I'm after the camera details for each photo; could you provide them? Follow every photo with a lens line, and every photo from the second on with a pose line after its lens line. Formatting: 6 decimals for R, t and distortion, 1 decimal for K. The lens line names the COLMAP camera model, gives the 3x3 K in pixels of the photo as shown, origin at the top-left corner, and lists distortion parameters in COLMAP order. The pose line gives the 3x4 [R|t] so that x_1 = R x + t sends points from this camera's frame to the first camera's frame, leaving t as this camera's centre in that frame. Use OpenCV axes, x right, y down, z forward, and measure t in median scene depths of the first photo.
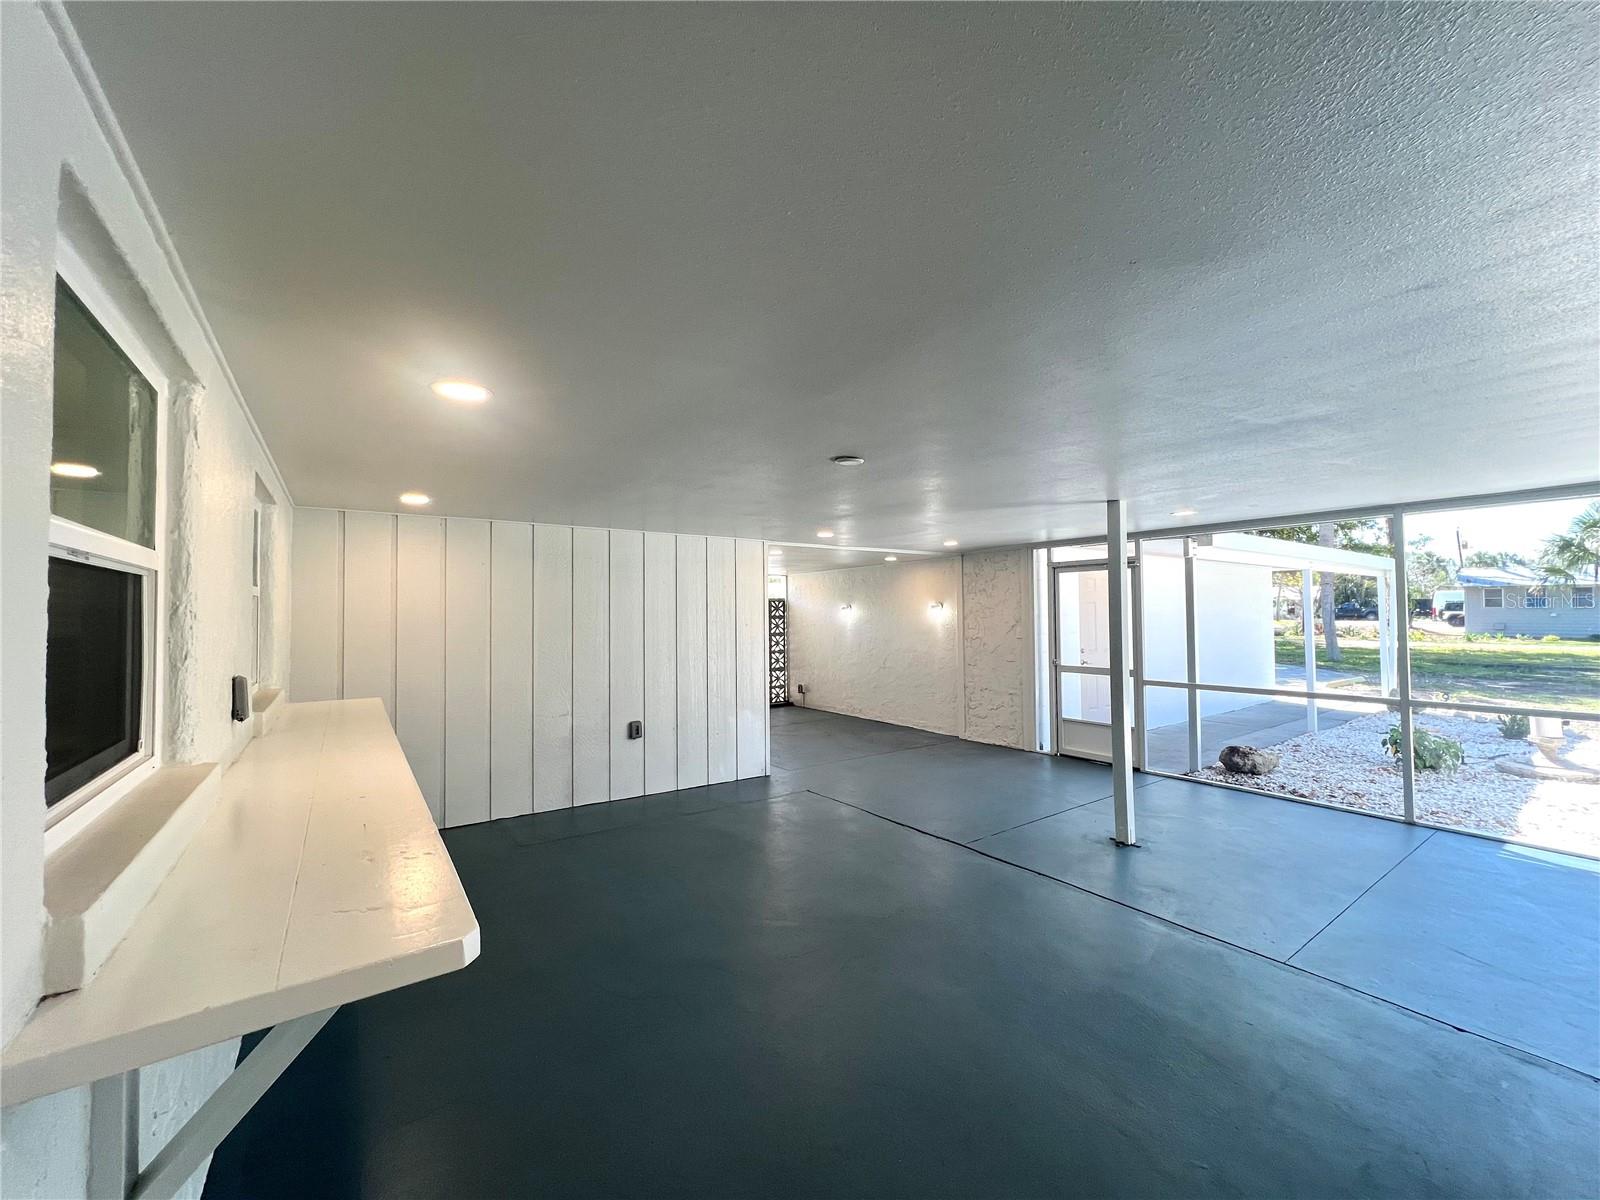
lens RADIAL K [[640.1, 0, 793.4], [0, 640.1, 599.1], [0, 0, 1]] dist [0.001013, 0.000450]
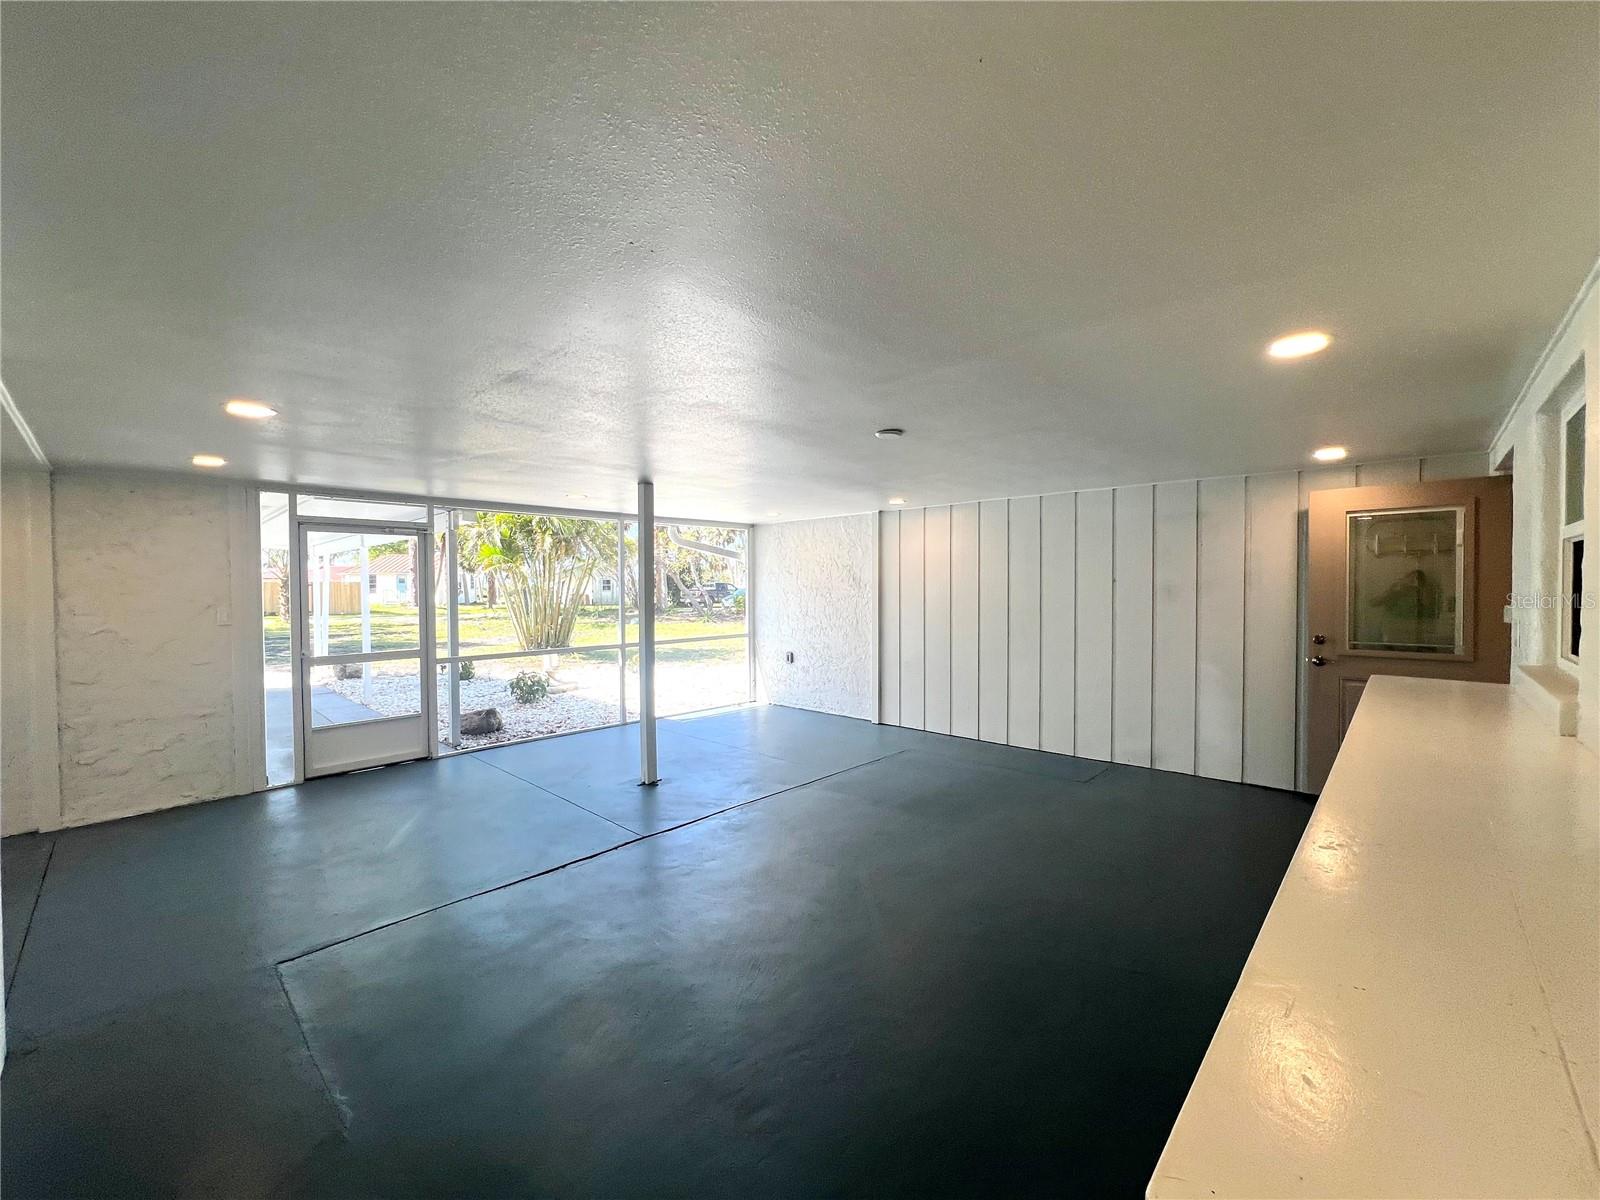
lens RADIAL K [[640.1, 0, 792.2], [0, 640.1, 599.0], [0, 0, 1]] dist [0.001013, 0.000450]
pose [[-0.188756, -0.008620, 0.981986, -0.404942], [-0.014815, 0.999873, 0.005929, 0.024218], [-0.981912, -0.013429, -0.188860, 0.595501]]
